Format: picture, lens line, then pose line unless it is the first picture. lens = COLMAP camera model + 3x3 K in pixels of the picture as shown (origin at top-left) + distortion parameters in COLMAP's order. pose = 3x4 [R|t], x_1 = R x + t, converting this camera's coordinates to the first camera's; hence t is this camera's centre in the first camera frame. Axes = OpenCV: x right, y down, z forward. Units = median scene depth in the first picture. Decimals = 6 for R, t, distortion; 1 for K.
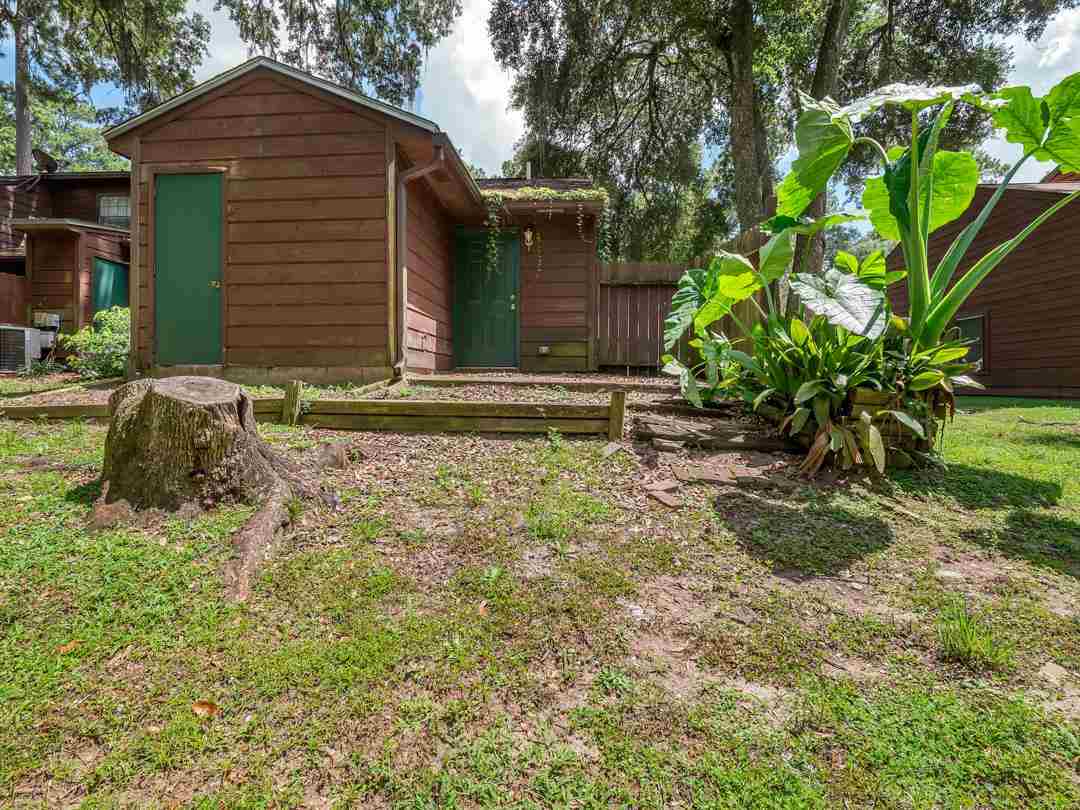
lens RADIAL K [[531.7, 0, 535.2], [0, 531.7, 399.9], [0, 0, 1]] dist [0.004662, -0.006936]
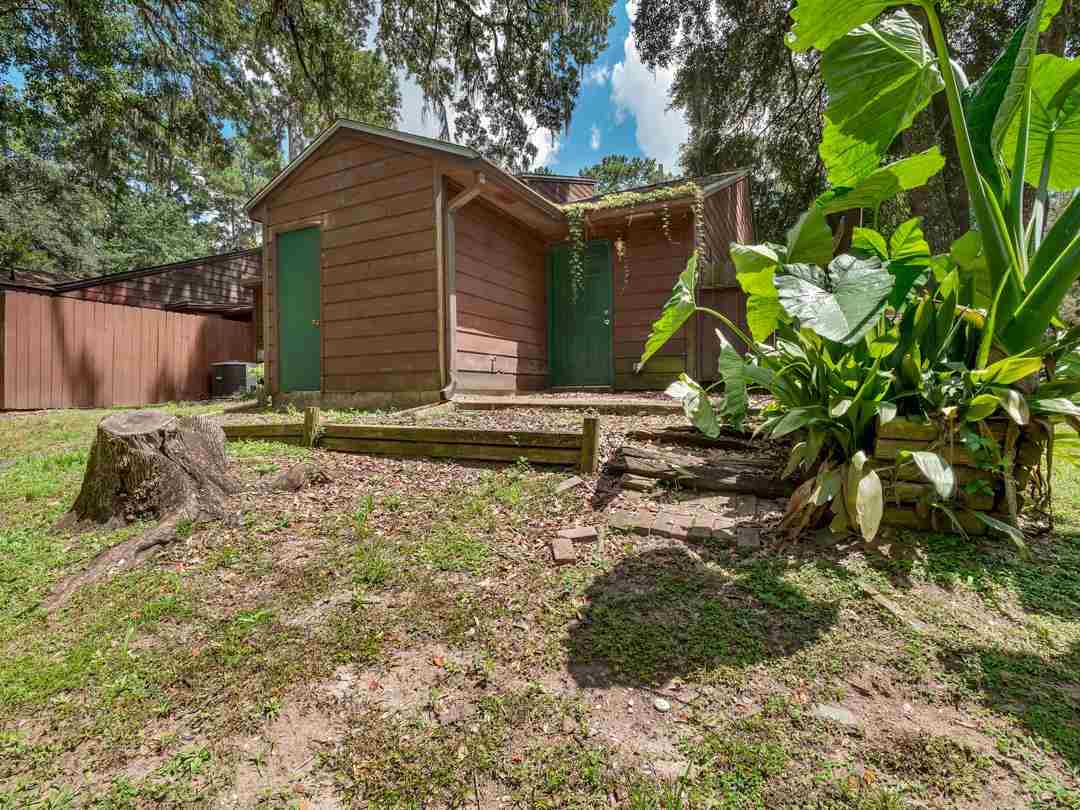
lens RADIAL K [[532.6, 0, 538.6], [0, 532.6, 408.7], [0, 0, 1]] dist [0.012752, -0.009553]
pose [[0.923379, -0.003188, -0.383877, 0.309575], [-0.000214, 0.999961, -0.008818, -0.017823], [0.383890, 0.008225, 0.923342, 0.114144]]
